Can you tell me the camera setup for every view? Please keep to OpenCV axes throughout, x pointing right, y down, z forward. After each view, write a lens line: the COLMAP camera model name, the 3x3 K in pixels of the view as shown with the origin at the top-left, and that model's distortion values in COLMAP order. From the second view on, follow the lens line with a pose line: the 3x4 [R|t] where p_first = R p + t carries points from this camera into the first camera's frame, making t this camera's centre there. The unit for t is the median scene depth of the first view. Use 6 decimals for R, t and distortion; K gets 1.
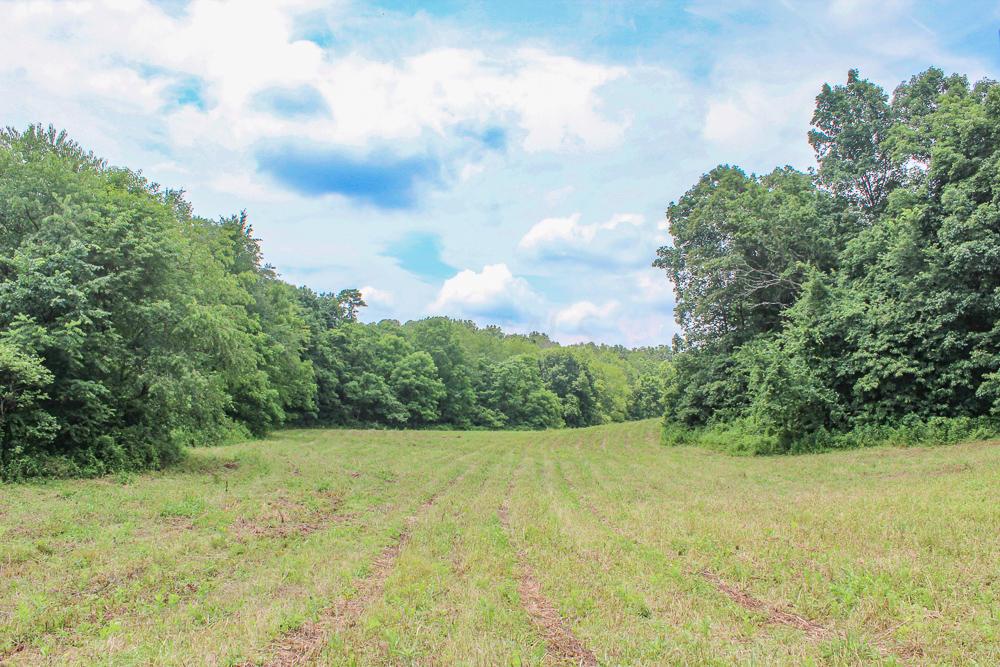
lens RADIAL K [[846.0, 0, 510.6], [0, 846.0, 346.5], [0, 0, 1]] dist [-0.173697, 0.164979]
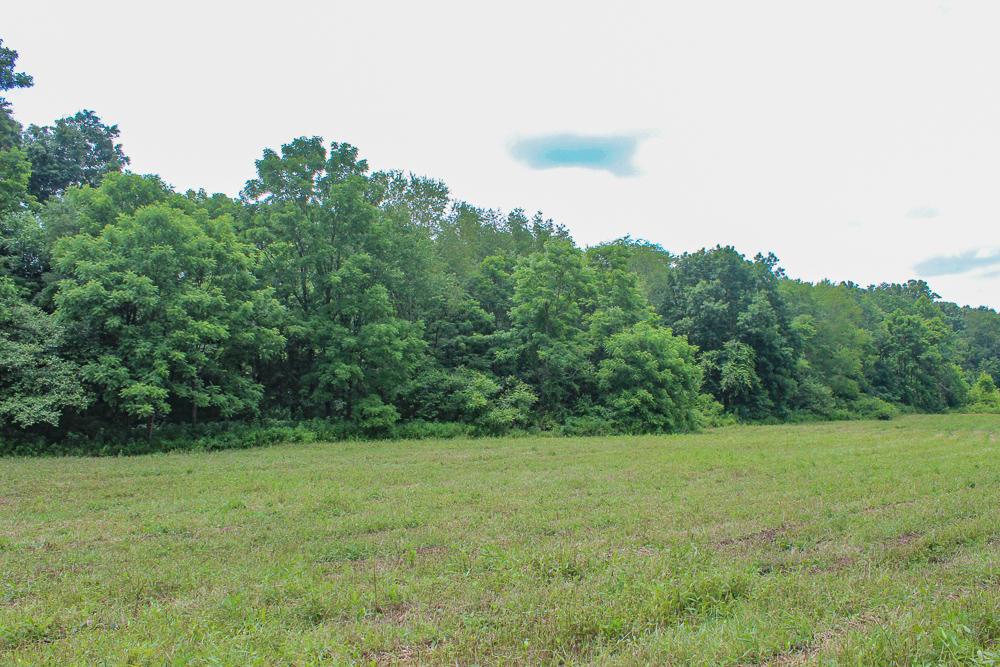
lens RADIAL K [[846.0, 0, 510.6], [0, 846.0, 346.5], [0, 0, 1]] dist [-0.173697, 0.164979]
pose [[0.963762, -0.039801, -0.263778, 0.073131], [0.046891, 0.998687, 0.020633, 0.044208], [0.262611, -0.032254, 0.964363, 0.529696]]
